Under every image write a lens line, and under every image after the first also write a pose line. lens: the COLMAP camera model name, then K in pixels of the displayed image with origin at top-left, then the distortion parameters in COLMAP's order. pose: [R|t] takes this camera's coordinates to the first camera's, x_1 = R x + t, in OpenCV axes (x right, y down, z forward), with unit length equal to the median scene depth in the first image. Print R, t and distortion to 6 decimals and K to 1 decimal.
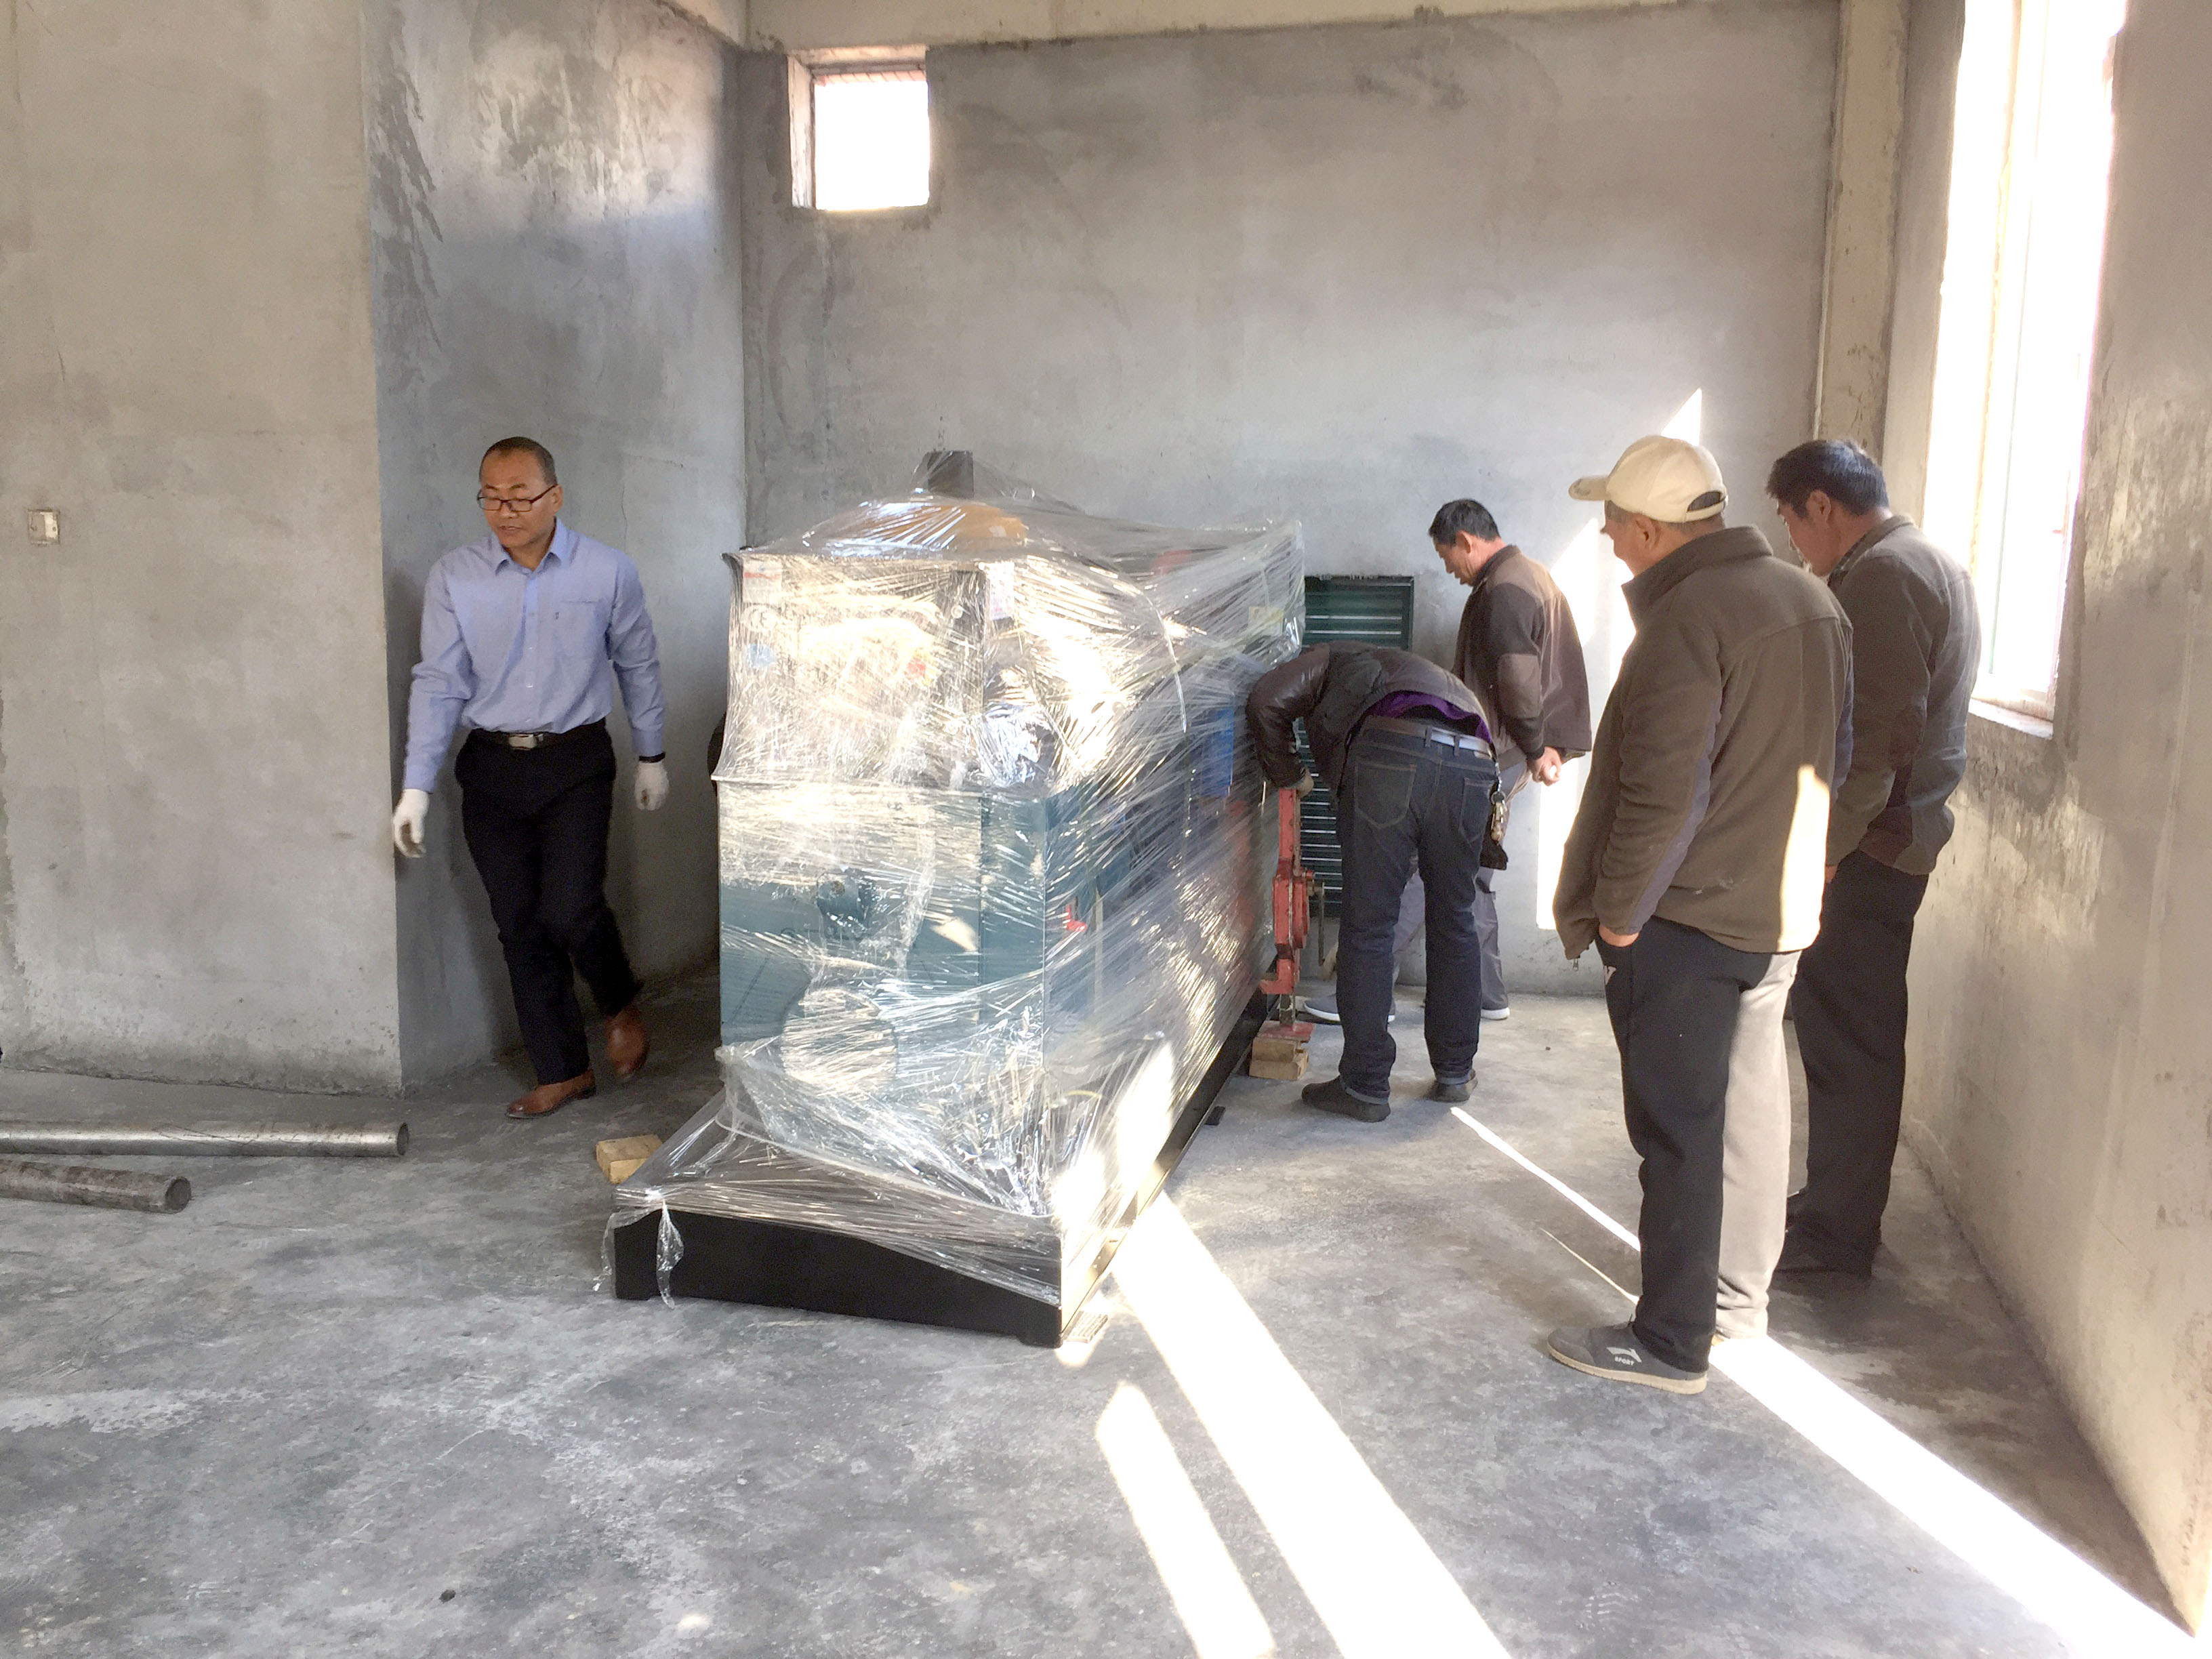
lens RADIAL K [[1833.5, 0, 1104.3], [0, 1833.5, 840.3], [0, 0, 1]] dist [0.076916, -0.098865]
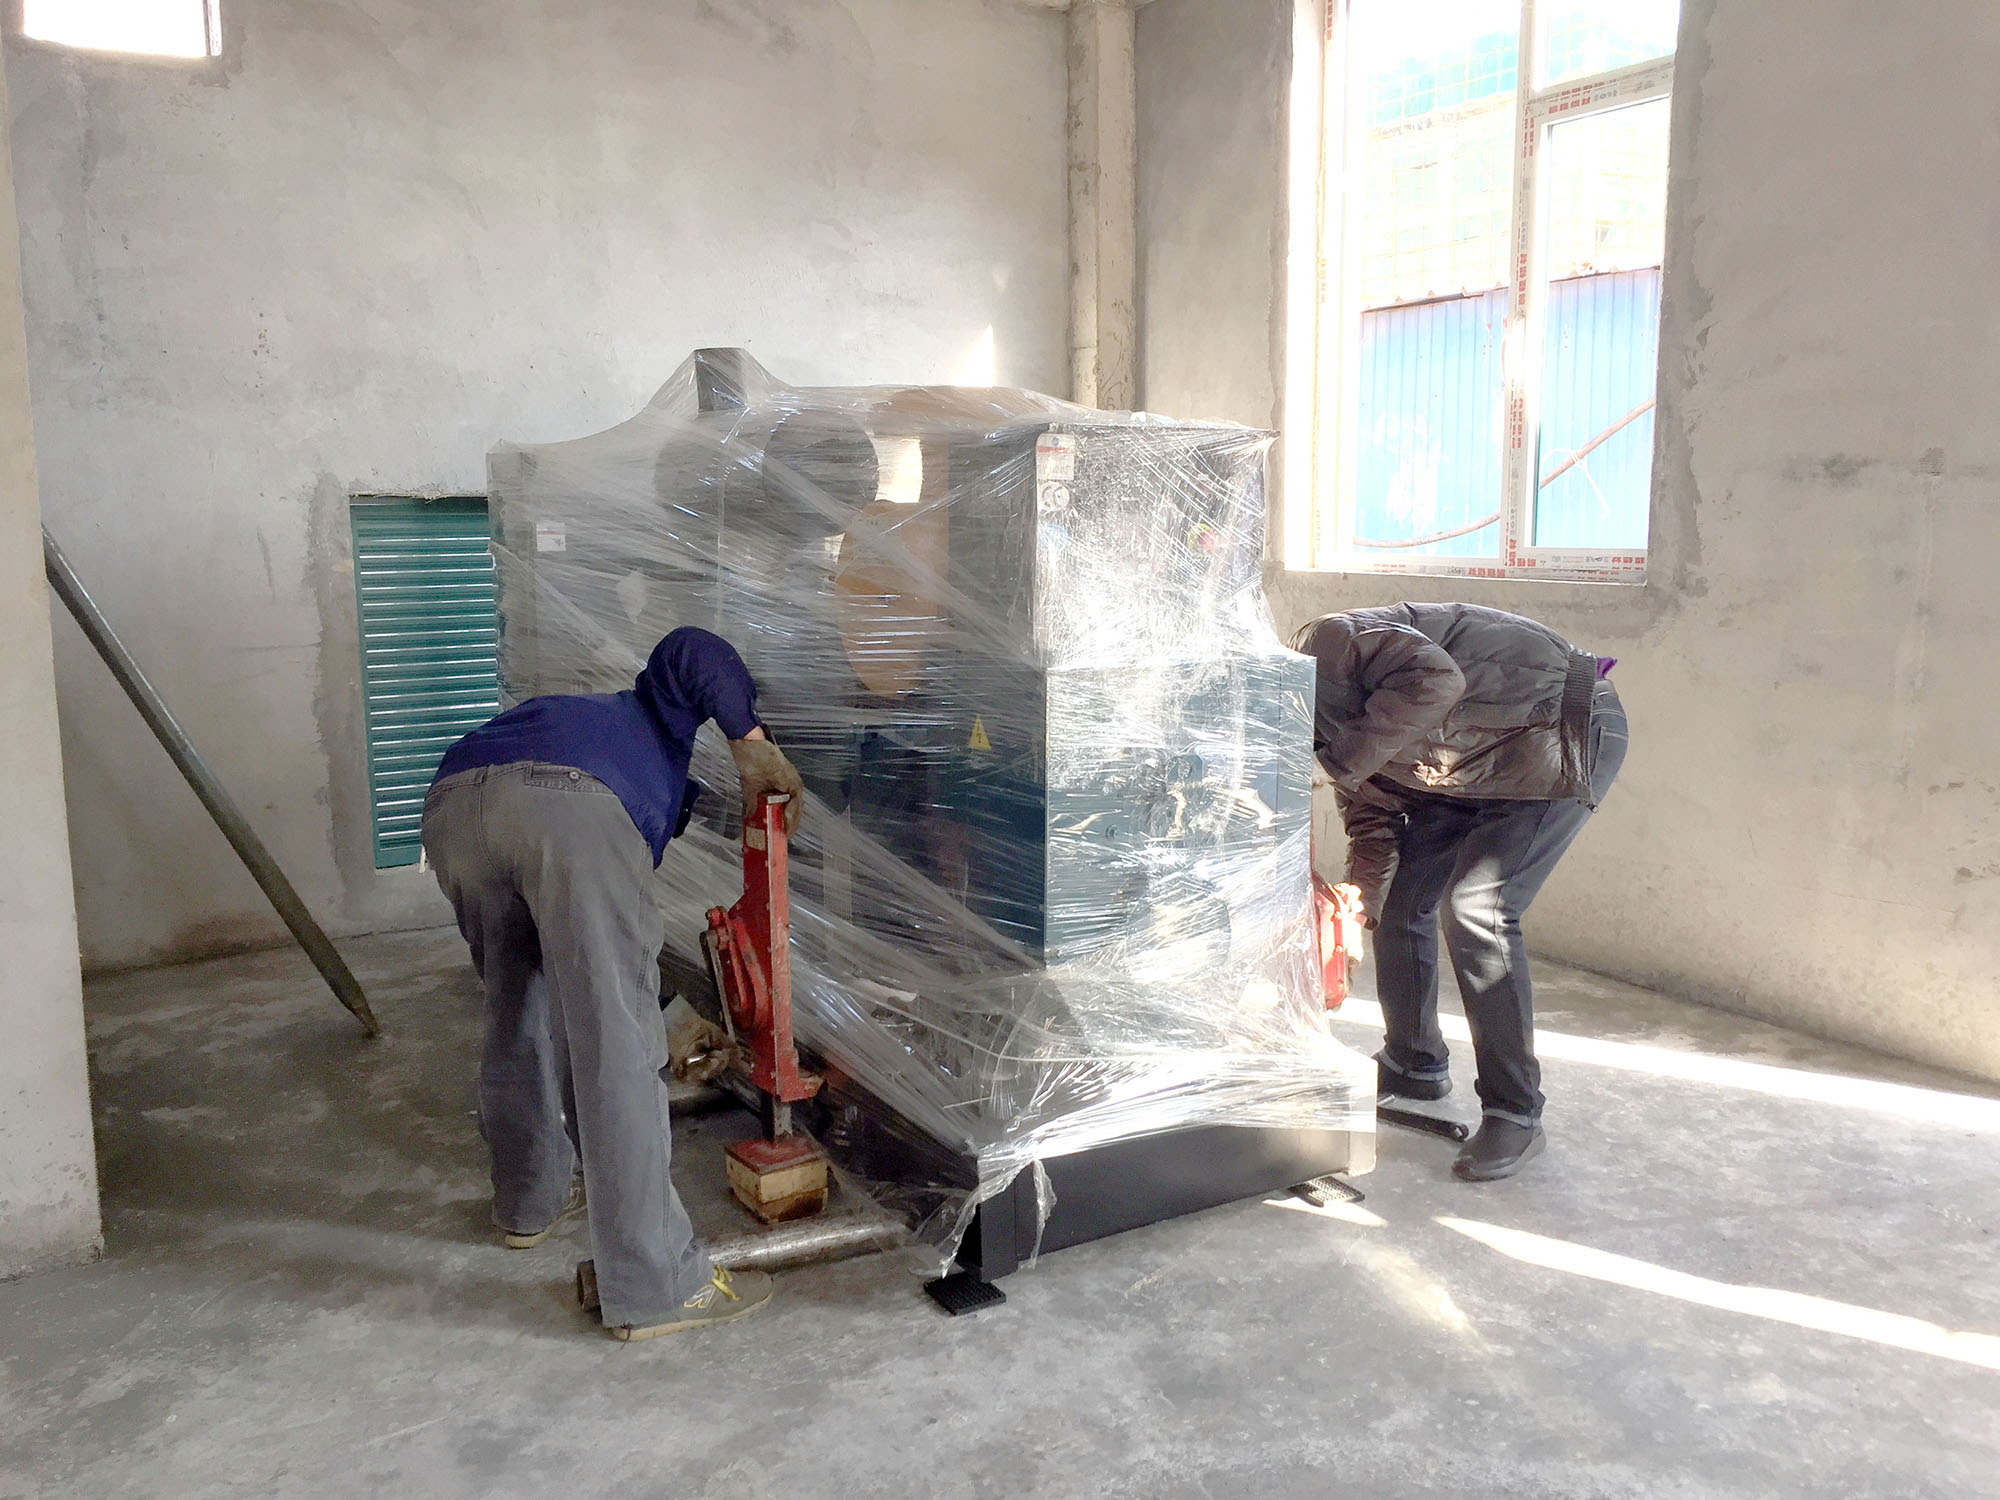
lens RADIAL K [[1657.8, 0, 998.5], [0, 1657.8, 759.7], [0, 0, 1]] dist [0.076916, -0.098865]
pose [[0.717151, -0.131471, 0.684405, -0.722488], [0.122714, 0.990523, 0.061690, -0.060236], [-0.686029, 0.039745, 0.726488, 0.391059]]
